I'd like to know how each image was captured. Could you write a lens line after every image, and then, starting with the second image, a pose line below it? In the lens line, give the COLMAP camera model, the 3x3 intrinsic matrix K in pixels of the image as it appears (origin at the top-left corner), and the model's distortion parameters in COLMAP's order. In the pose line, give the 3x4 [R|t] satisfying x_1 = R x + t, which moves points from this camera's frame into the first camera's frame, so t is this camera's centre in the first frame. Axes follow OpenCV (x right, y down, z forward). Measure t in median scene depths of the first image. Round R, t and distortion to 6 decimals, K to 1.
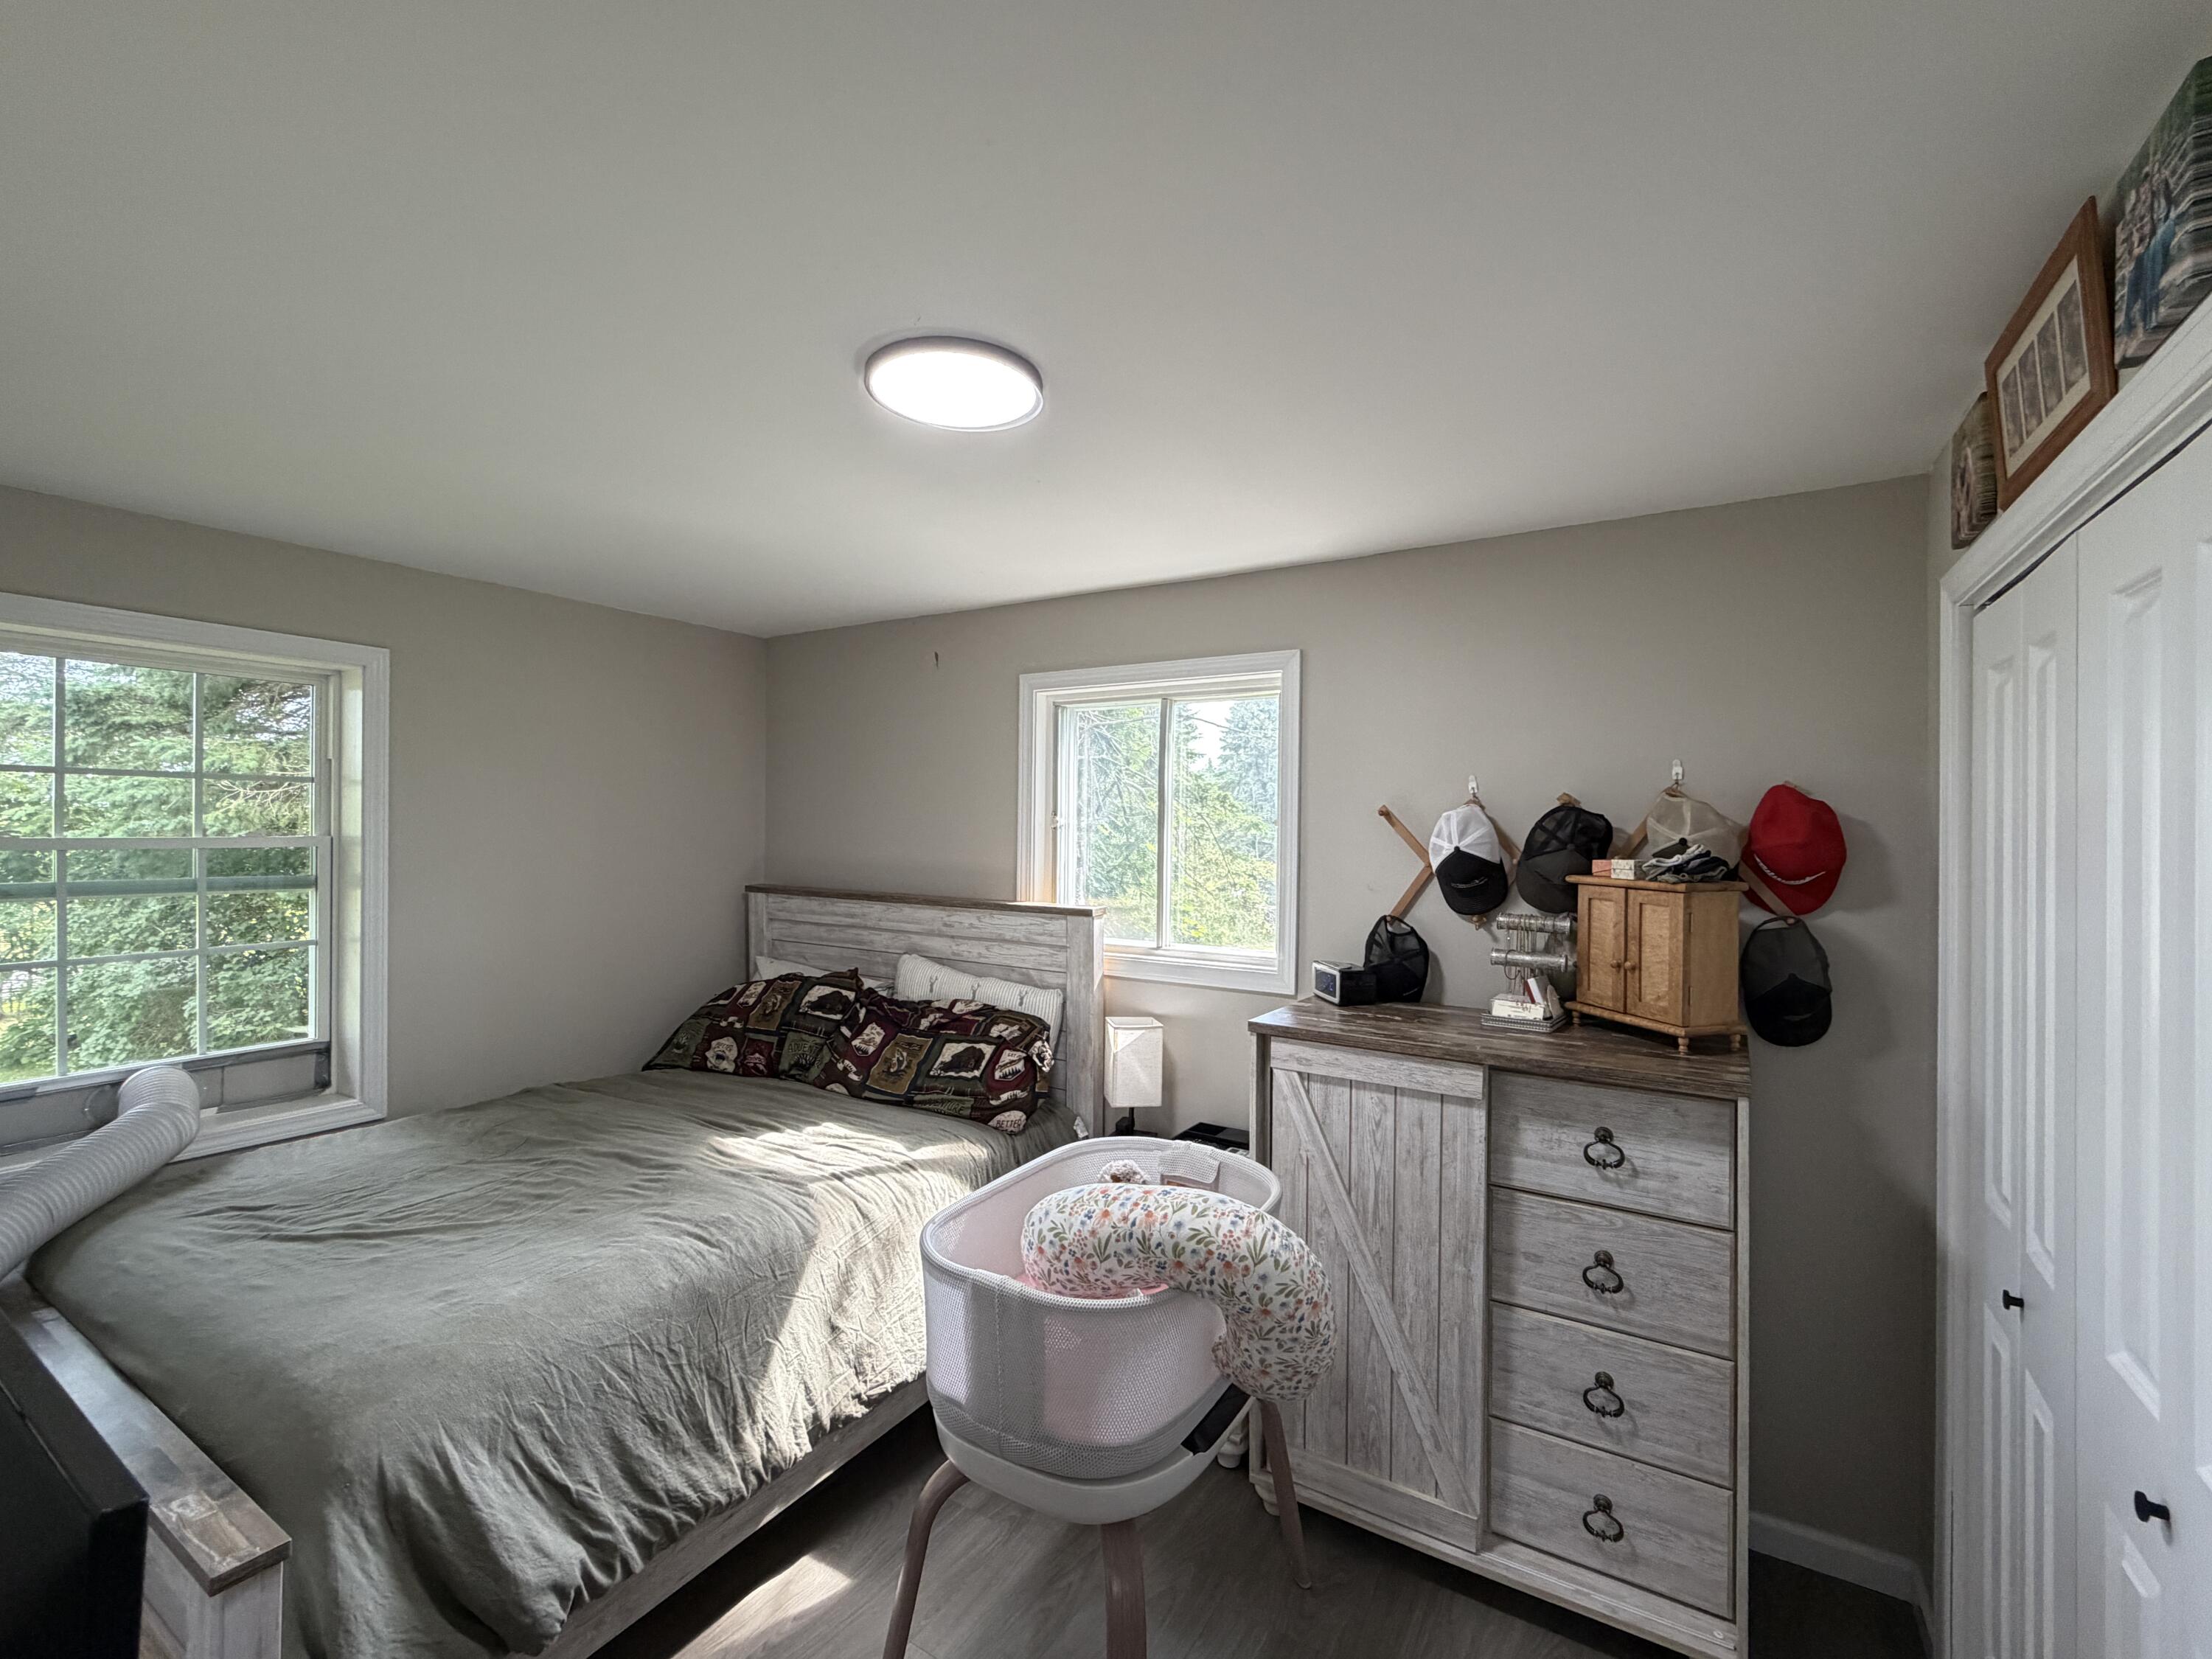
lens RADIAL K [[969.8, 0, 1097.3], [0, 969.8, 833.2], [0, 0, 1]] dist [0.000575, -0.001571]
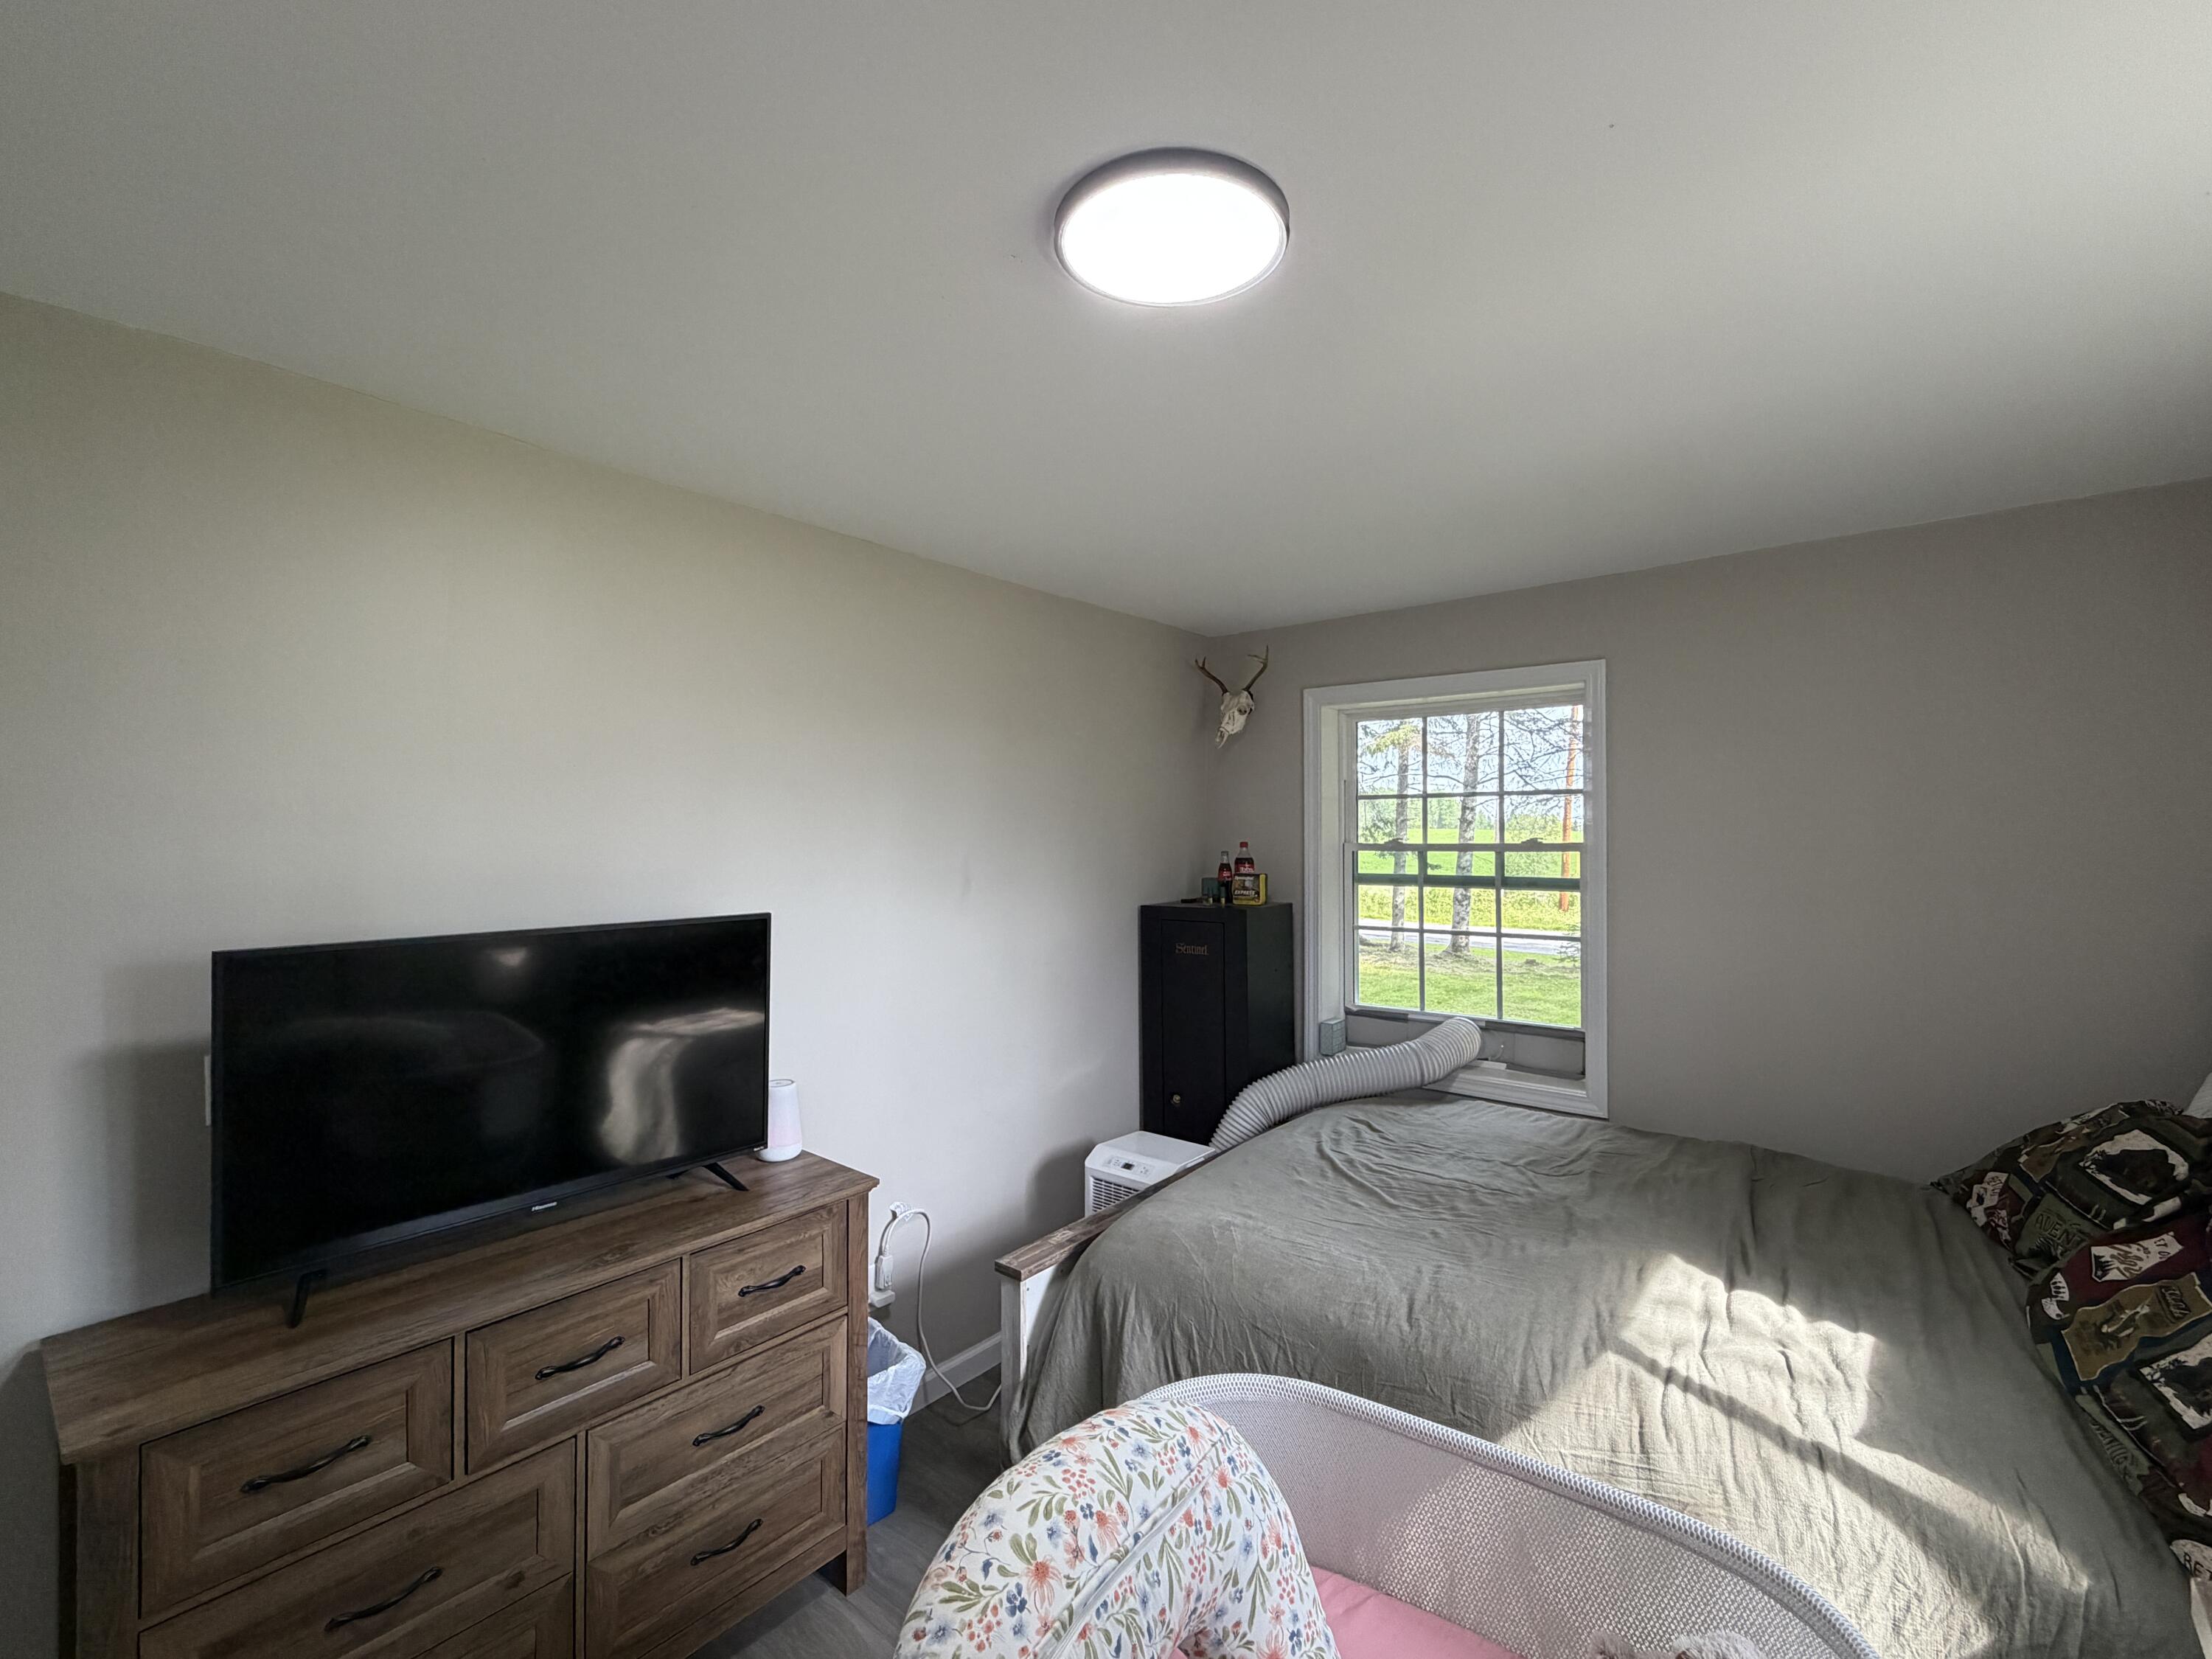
lens RADIAL K [[969.8, 0, 1102.8], [0, 969.8, 828.4], [0, 0, 1]] dist [0.000575, -0.001571]
pose [[-0.121161, -0.014813, -0.992522, 0.468156], [-0.000863, 0.999890, -0.014818, 0.004319], [0.992633, -0.000939, -0.121160, 0.798312]]
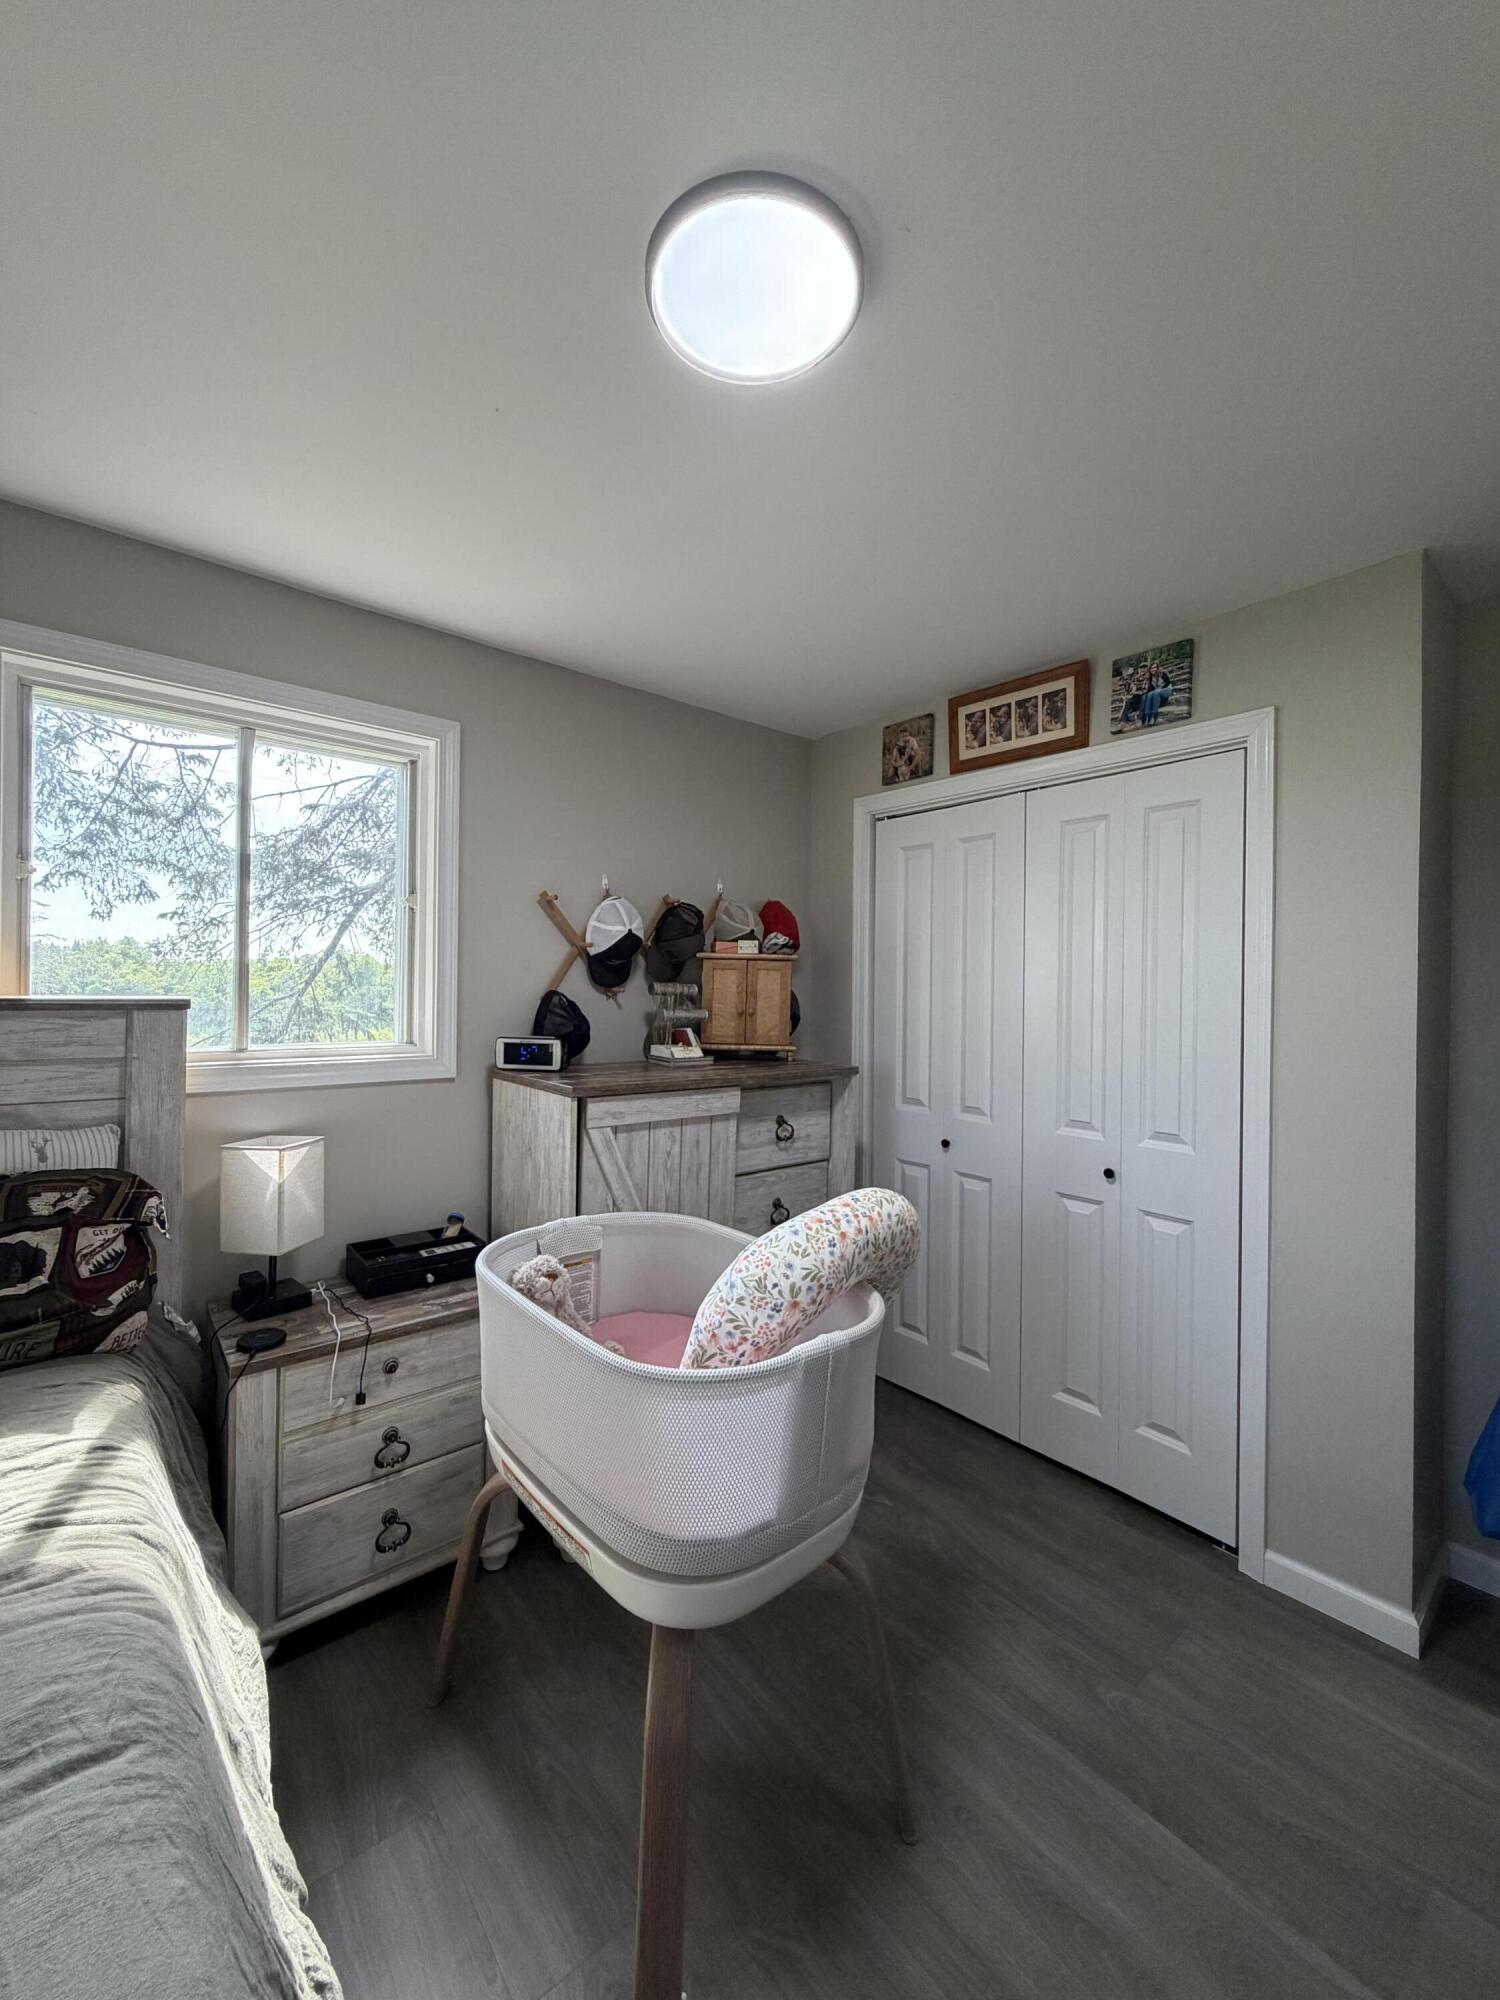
lens RADIAL K [[795.2, 0, 746.4], [0, 795.2, 996.9], [0, 0, 1]] dist [-0.002090, 0.000159]
pose [[0.309254, -0.014771, 0.950865, -0.601853], [-0.004488, 0.999846, 0.016991, 0.091432], [-0.950969, -0.009522, 0.309140, 0.613552]]
